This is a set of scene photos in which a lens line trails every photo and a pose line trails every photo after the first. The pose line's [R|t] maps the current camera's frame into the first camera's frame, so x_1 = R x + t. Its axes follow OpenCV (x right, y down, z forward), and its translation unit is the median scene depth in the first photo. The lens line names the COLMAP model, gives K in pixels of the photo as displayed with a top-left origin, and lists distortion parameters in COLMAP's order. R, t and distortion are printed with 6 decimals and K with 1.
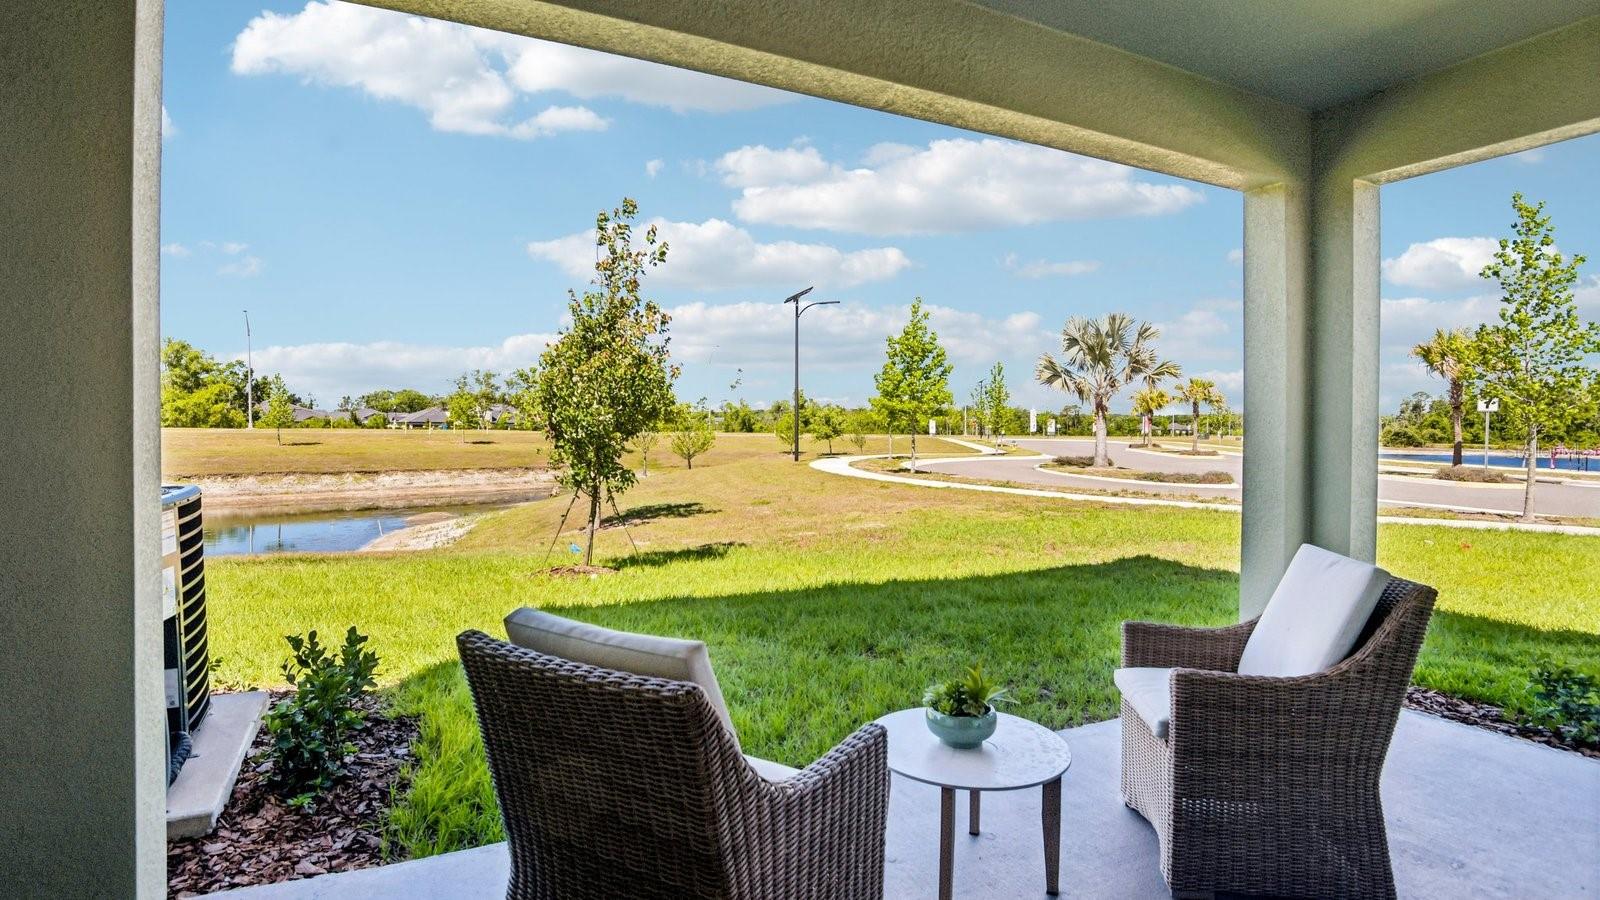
lens RADIAL K [[754.5, 0, 797.6], [0, 754.5, 444.6], [0, 0, 1]] dist [-0.023073, -0.011917]
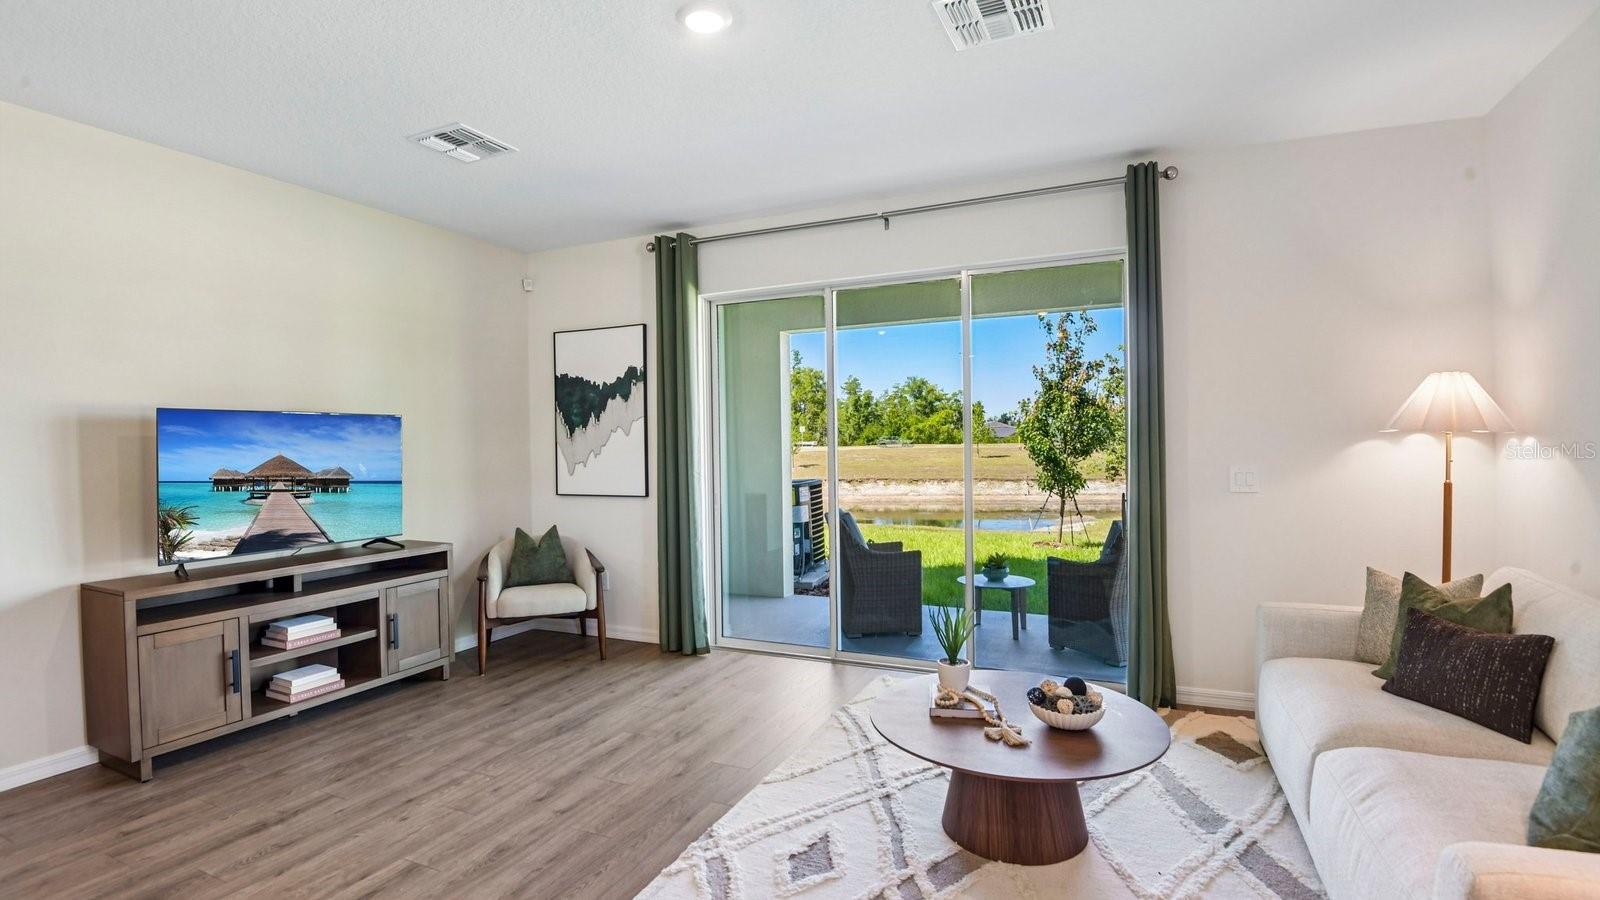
lens RADIAL K [[737.6, 0, 799.0], [0, 737.6, 438.4], [0, 0, 1]] dist [-0.031788, -0.008760]
pose [[0.643278, -0.022761, -0.765294, 0.093281], [0.005769, 0.999674, -0.024883, -0.002034], [0.765611, 0.011591, 0.643200, -0.062542]]
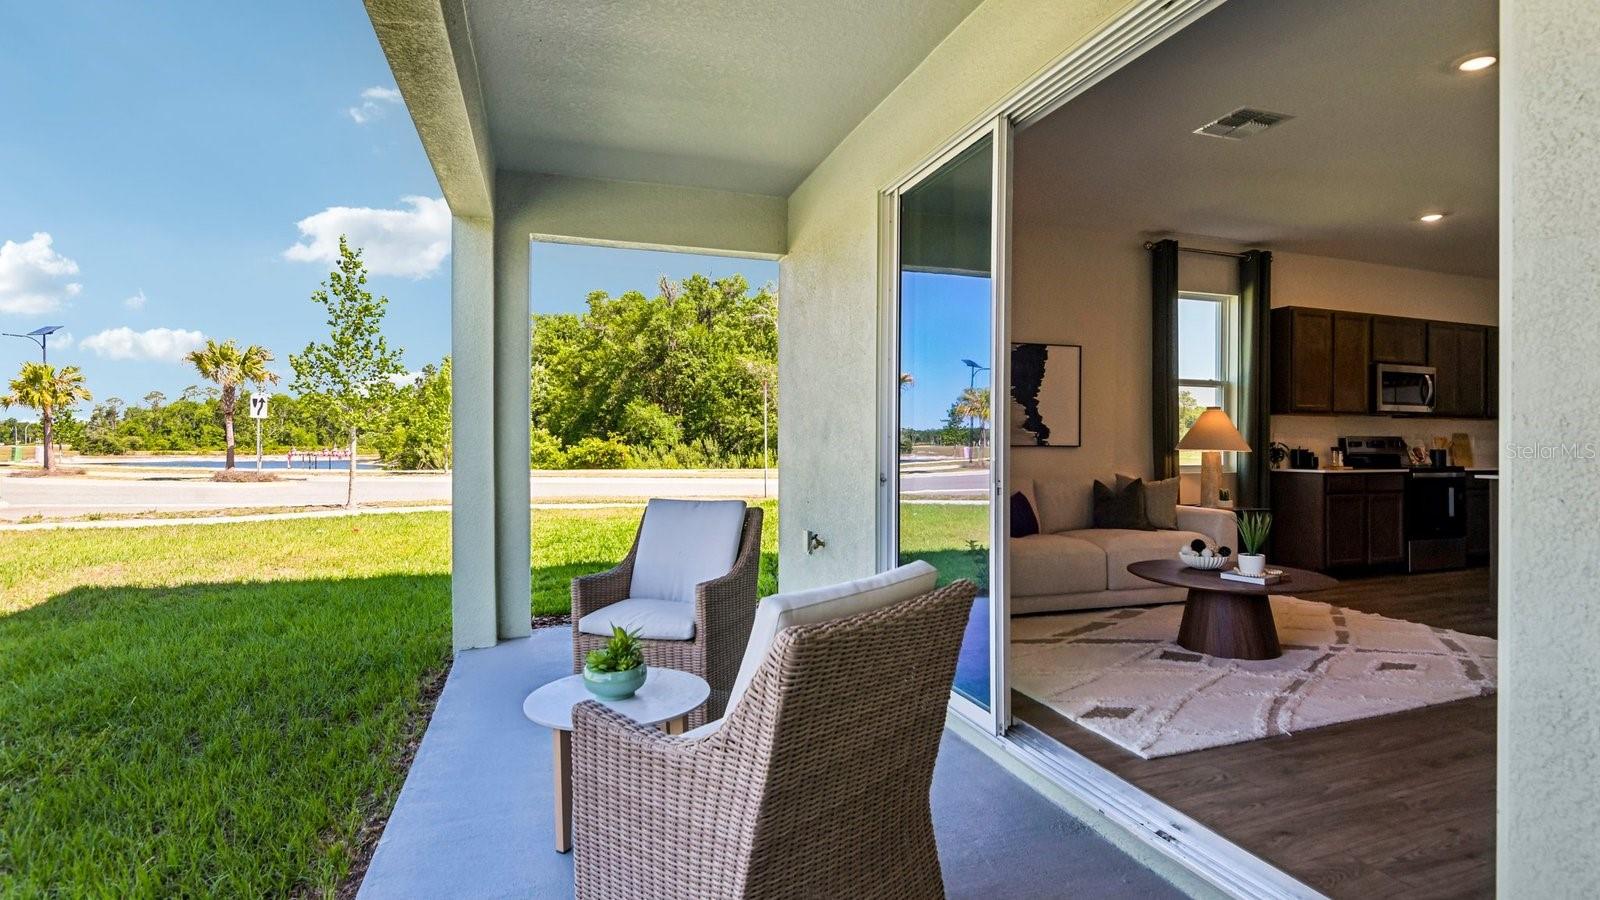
lens RADIAL K [[754.5, 0, 794.6], [0, 754.5, 442.0], [0, 0, 1]] dist [-0.023073, -0.011917]
pose [[0.125092, -0.005984, 0.992127, -0.042639], [0.019558, 0.999802, 0.003564, 0.001471], [-0.991952, 0.018958, 0.125184, 0.032891]]
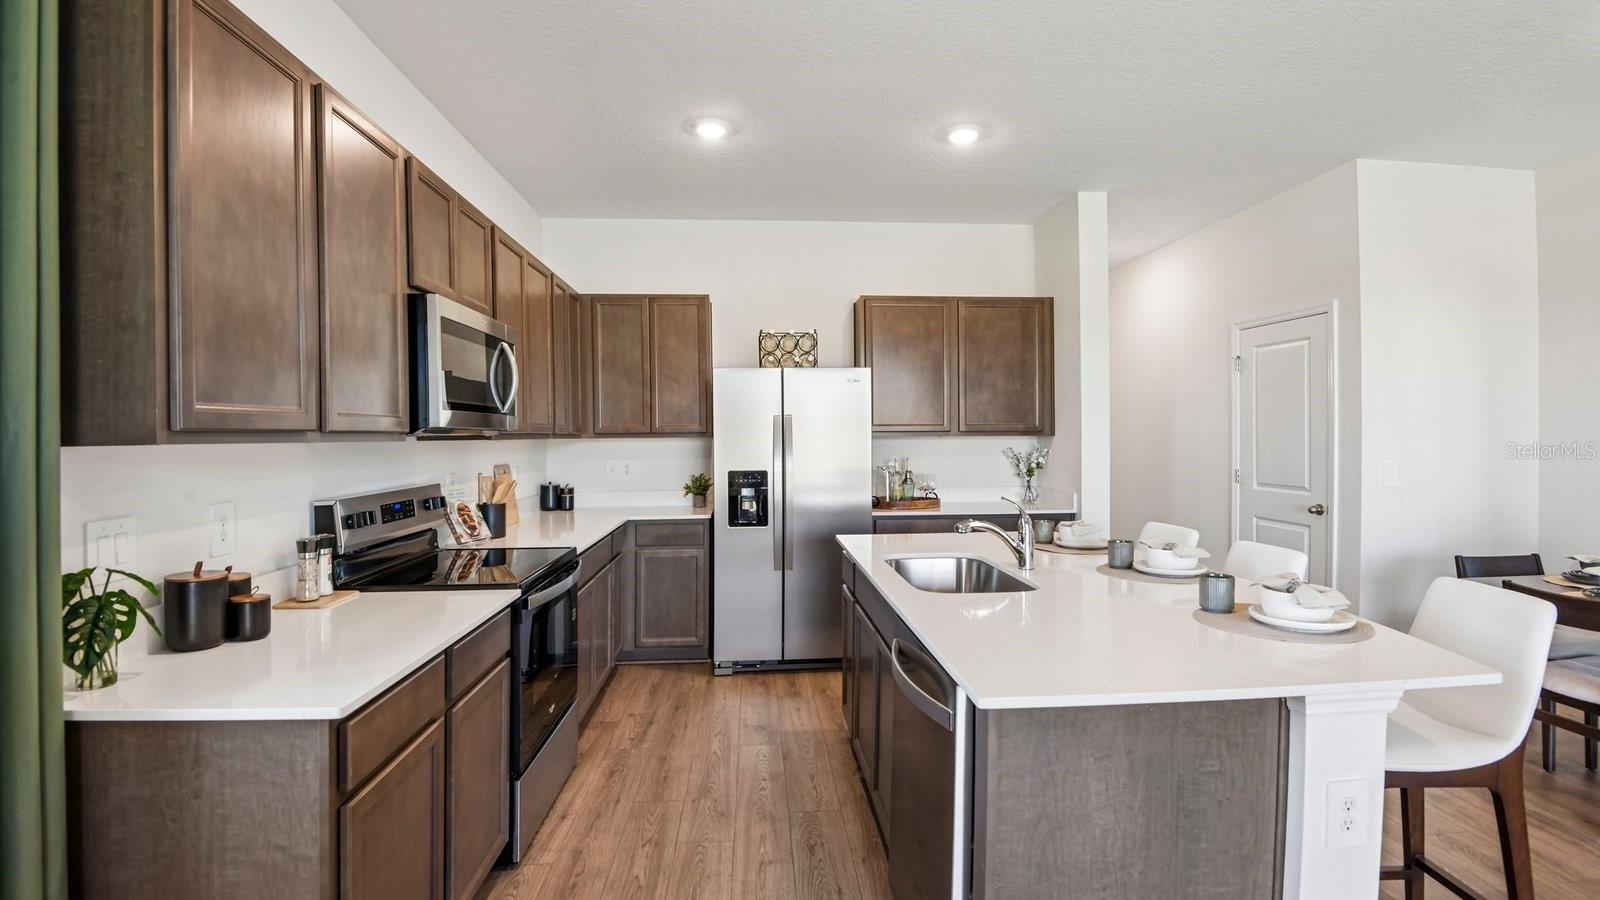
lens RADIAL K [[737.6, 0, 788.6], [0, 737.6, 452.4], [0, 0, 1]] dist [-0.031788, -0.008760]
pose [[-0.927041, -0.011302, 0.374791, 0.081743], [0.007148, 0.998831, 0.047800, -0.002719], [-0.374893, 0.046991, -0.925876, -0.029112]]
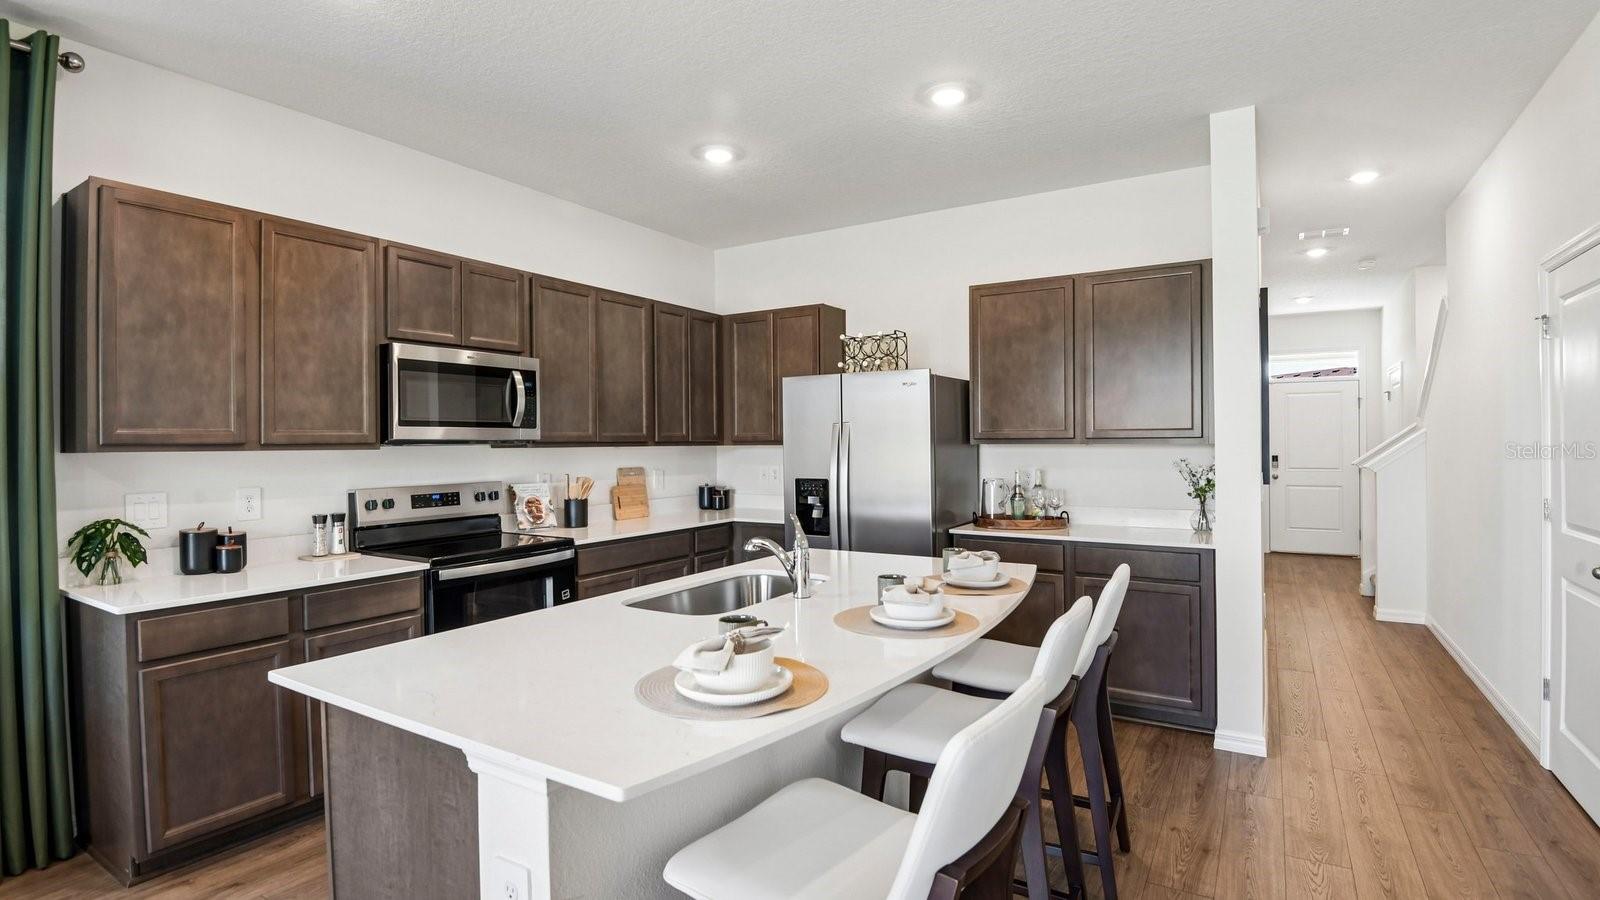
lens RADIAL K [[754.5, 0, 798.7], [0, 754.5, 446.0], [0, 0, 1]] dist [-0.023073, -0.011917]
pose [[-0.543924, -0.008698, 0.839089, 0.040571], [0.022212, 0.999447, 0.024759, -0.002477], [-0.838841, 0.032105, -0.543430, -0.062182]]
